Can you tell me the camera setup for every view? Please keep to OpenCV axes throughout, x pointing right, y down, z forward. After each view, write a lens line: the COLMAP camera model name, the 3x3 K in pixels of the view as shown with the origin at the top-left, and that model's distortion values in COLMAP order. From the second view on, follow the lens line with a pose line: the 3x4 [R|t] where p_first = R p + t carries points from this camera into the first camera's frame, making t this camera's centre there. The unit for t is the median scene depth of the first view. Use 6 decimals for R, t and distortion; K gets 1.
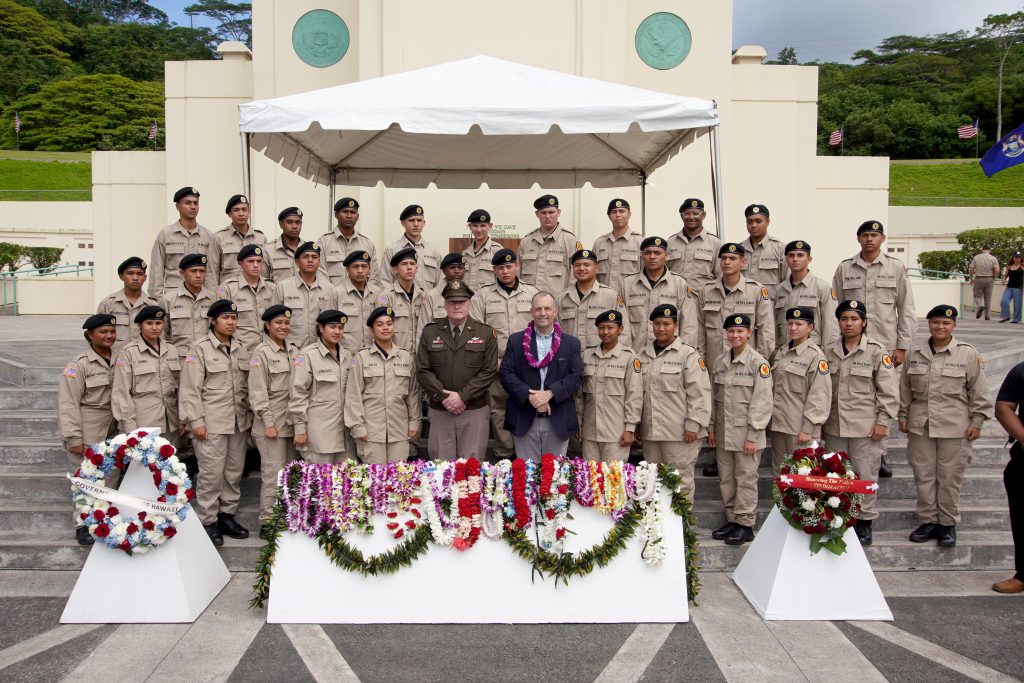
lens RADIAL K [[543.5, 0, 512.9], [0, 543.5, 277.6], [0, 0, 1]] dist [-0.004718, -0.000276]
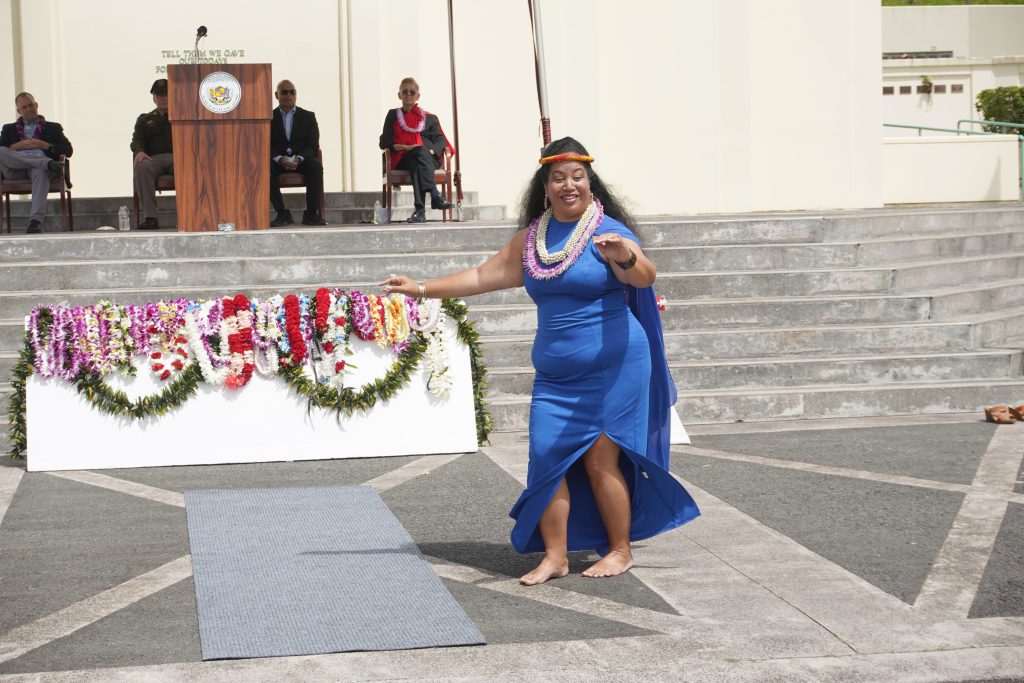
lens RADIAL K [[2495.6, 0, 512.0], [0, 2495.6, 341.5], [0, 0, 1]] dist [-0.011389, -0.045281]
pose [[0.983864, -0.038434, 0.174740, -0.365283], [0.038486, 0.999254, 0.003088, 0.421313], [-0.174728, 0.003687, 0.984610, -3.243155]]
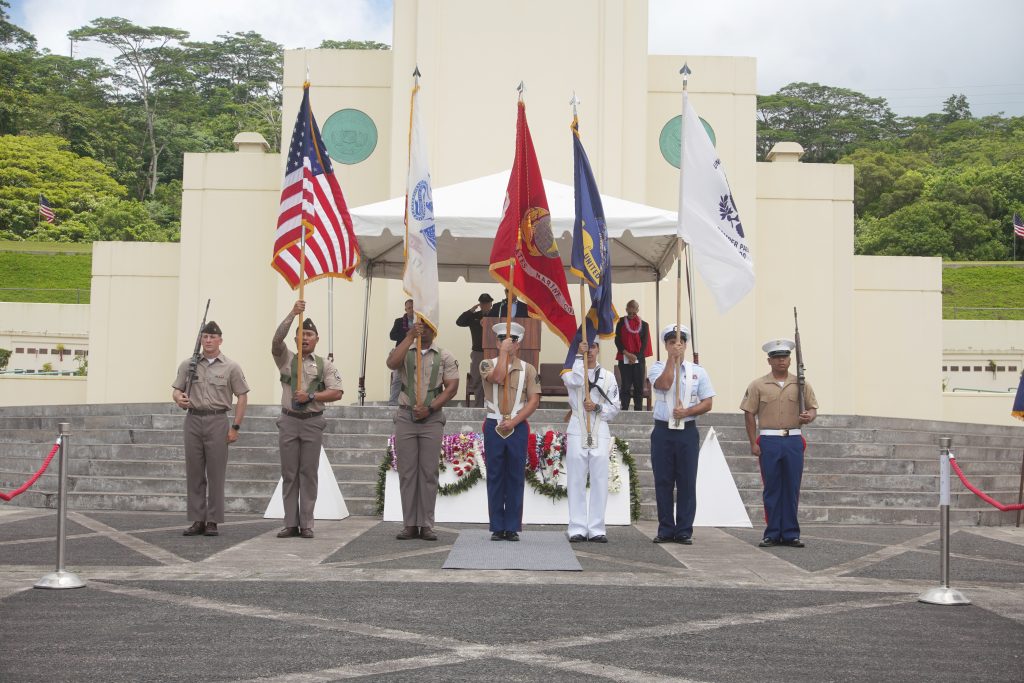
lens RADIAL K [[2495.6, 0, 512.0], [0, 2495.6, 341.5], [0, 0, 1]] dist [-0.011389, -0.045281]
pose [[0.999467, 0.012811, -0.030019, 0.177634], [-0.017798, 0.984892, -0.172256, 1.395127], [0.027359, 0.172698, 0.984595, -6.683665]]
